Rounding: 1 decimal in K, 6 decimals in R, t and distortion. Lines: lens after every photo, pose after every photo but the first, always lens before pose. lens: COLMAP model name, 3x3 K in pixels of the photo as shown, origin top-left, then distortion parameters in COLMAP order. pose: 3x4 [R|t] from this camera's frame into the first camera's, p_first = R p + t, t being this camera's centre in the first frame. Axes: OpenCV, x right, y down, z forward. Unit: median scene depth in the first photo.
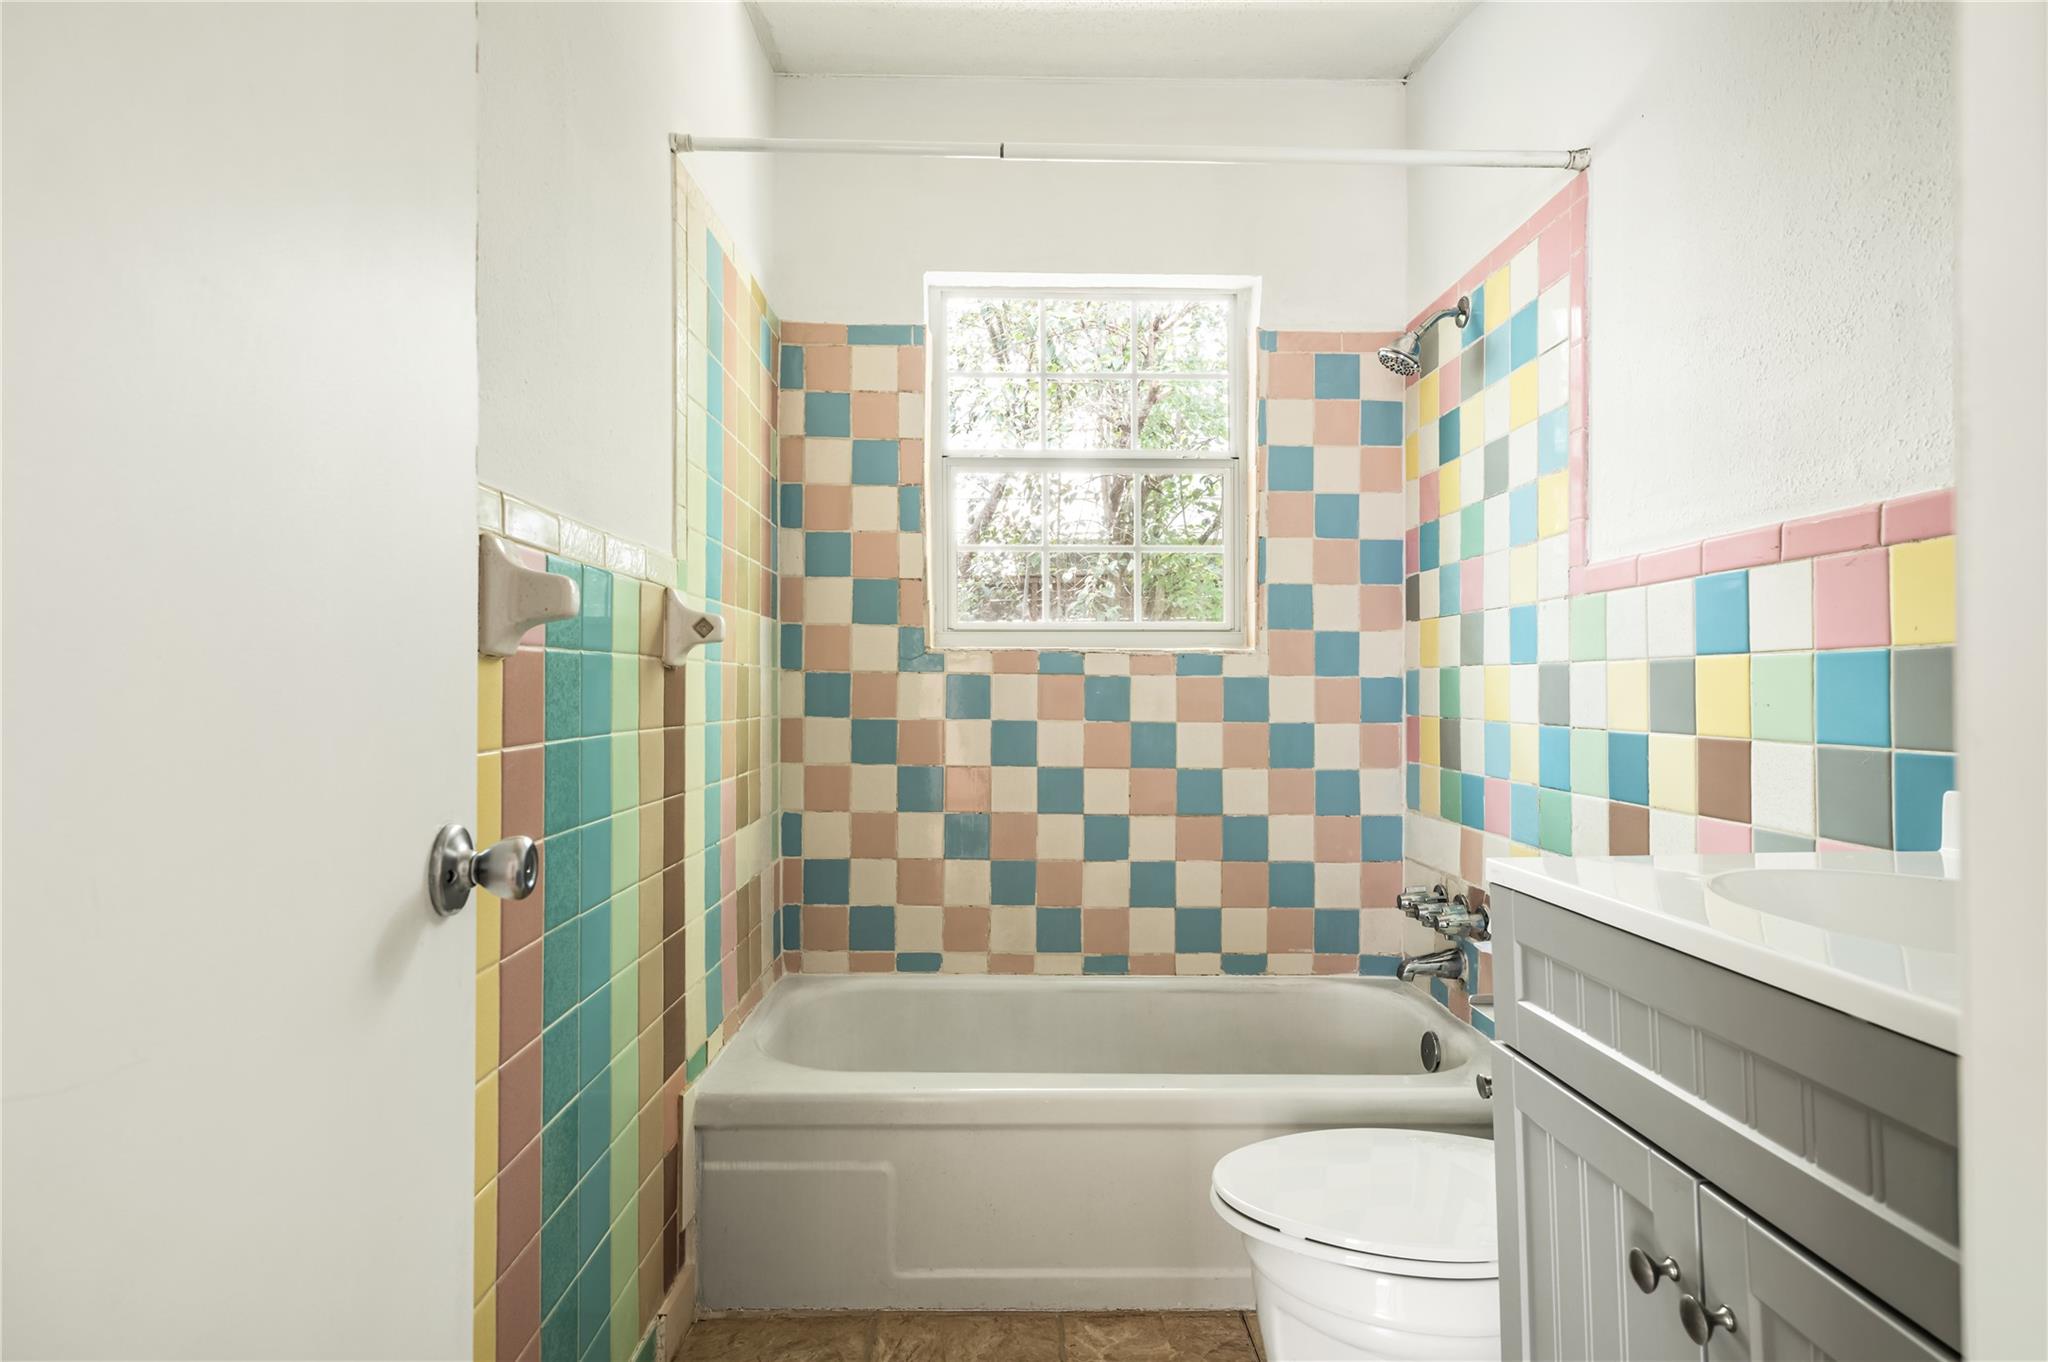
lens RADIAL K [[1058.1, 0, 1023.1], [0, 1058.1, 676.4], [0, 0, 1]] dist [-0.004549, -0.003254]
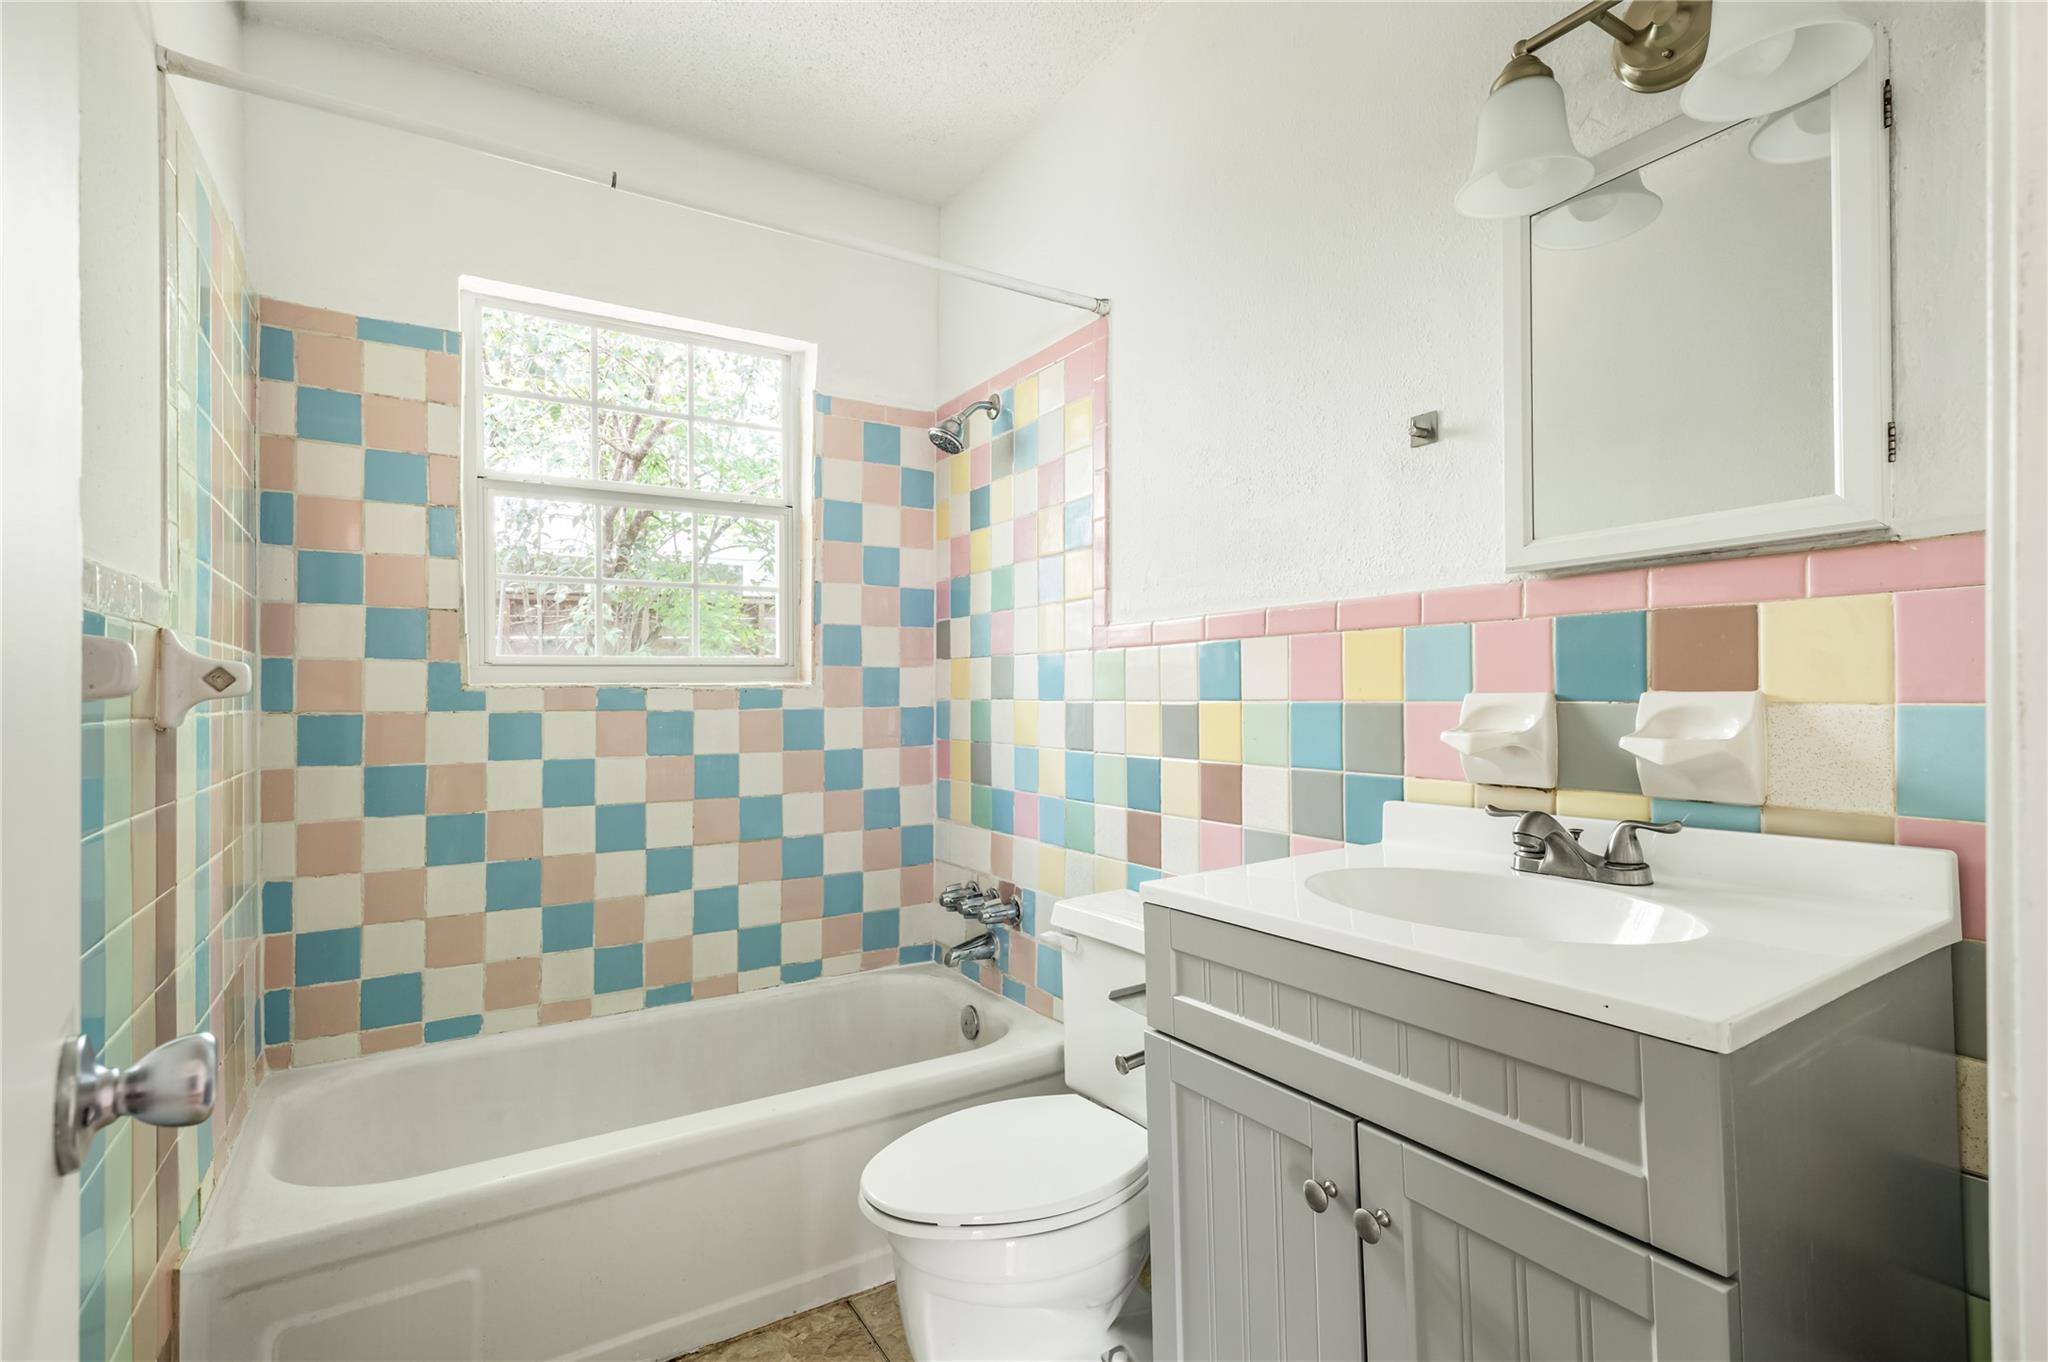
lens RADIAL K [[946.2, 0, 1025.9], [0, 946.2, 686.7], [0, 0, 1]] dist [0.001062, -0.001246]
pose [[0.857653, -0.009066, 0.514149, -0.097025], [0.008372, 0.999958, 0.003668, -0.024979], [-0.514161, 0.001158, 0.857693, 0.046919]]
